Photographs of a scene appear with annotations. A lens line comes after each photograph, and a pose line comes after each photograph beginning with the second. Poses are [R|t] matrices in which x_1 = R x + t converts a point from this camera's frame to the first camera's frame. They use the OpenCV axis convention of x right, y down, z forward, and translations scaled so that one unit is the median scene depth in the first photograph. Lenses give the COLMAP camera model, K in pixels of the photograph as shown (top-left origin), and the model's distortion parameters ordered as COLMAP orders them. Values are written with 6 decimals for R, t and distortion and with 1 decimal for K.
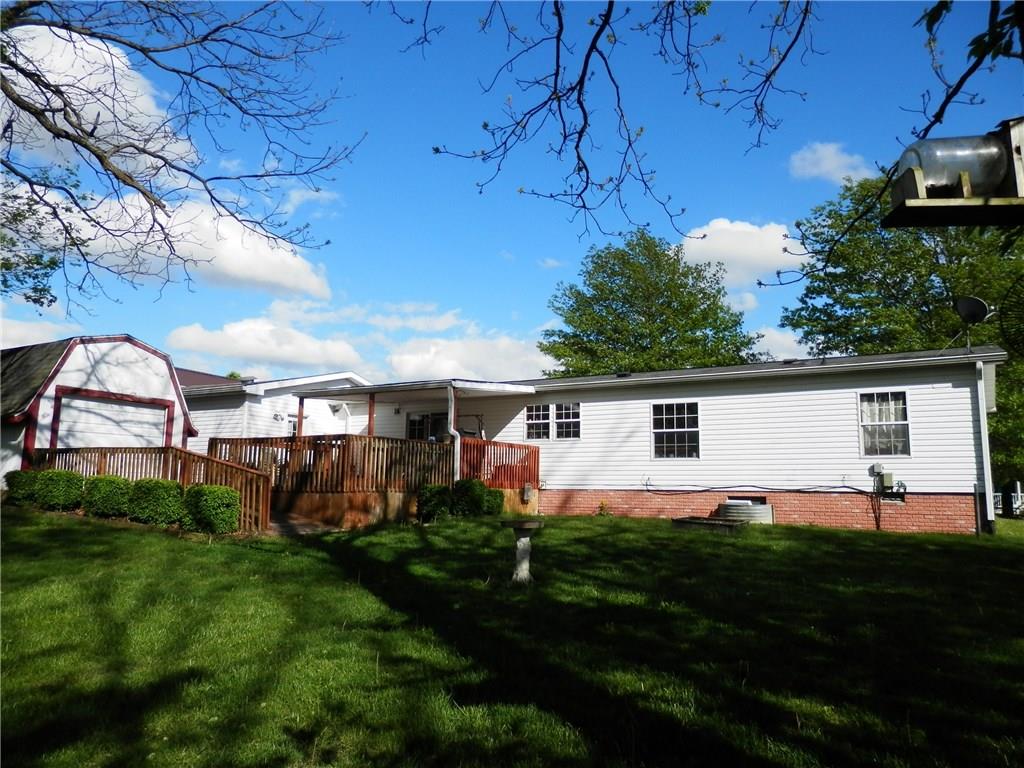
lens RADIAL K [[767.5, 0, 512.3], [0, 767.5, 382.1], [0, 0, 1]] dist [-0.008242, -0.002102]
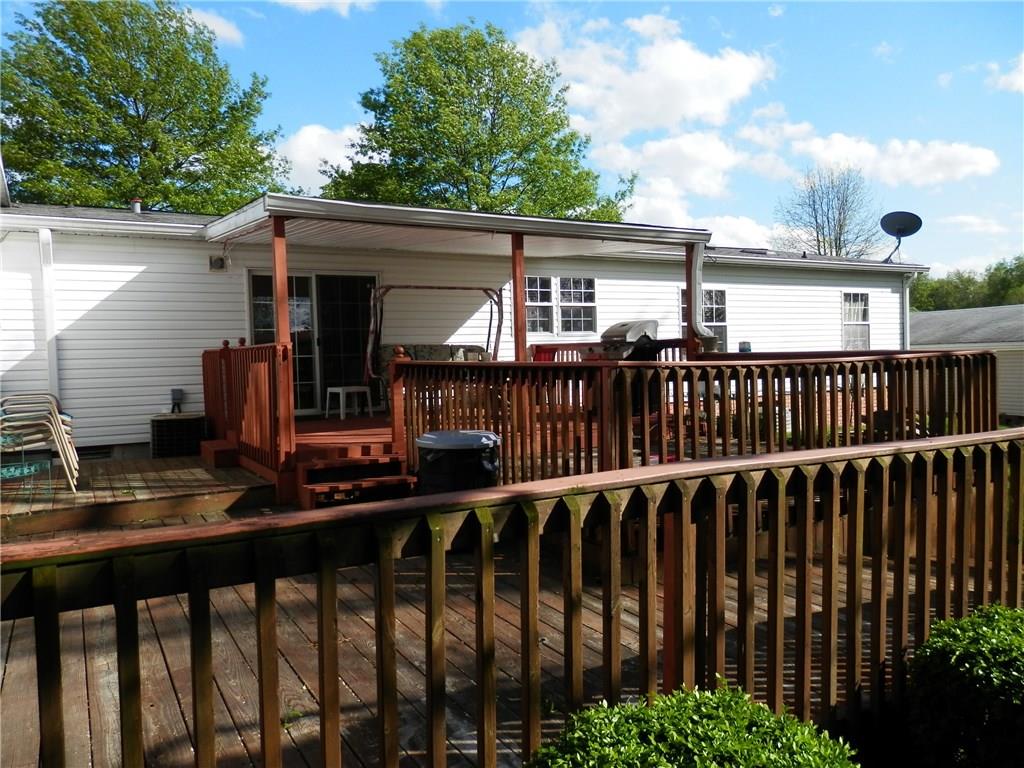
lens RADIAL K [[767.5, 0, 511.1], [0, 767.5, 386.1], [0, 0, 1]] dist [-0.008242, -0.002102]
pose [[0.501019, -0.052359, 0.863851, -0.525086], [-0.084829, 0.990390, 0.109228, 0.052925], [-0.861269, -0.128005, 0.491763, 0.731084]]
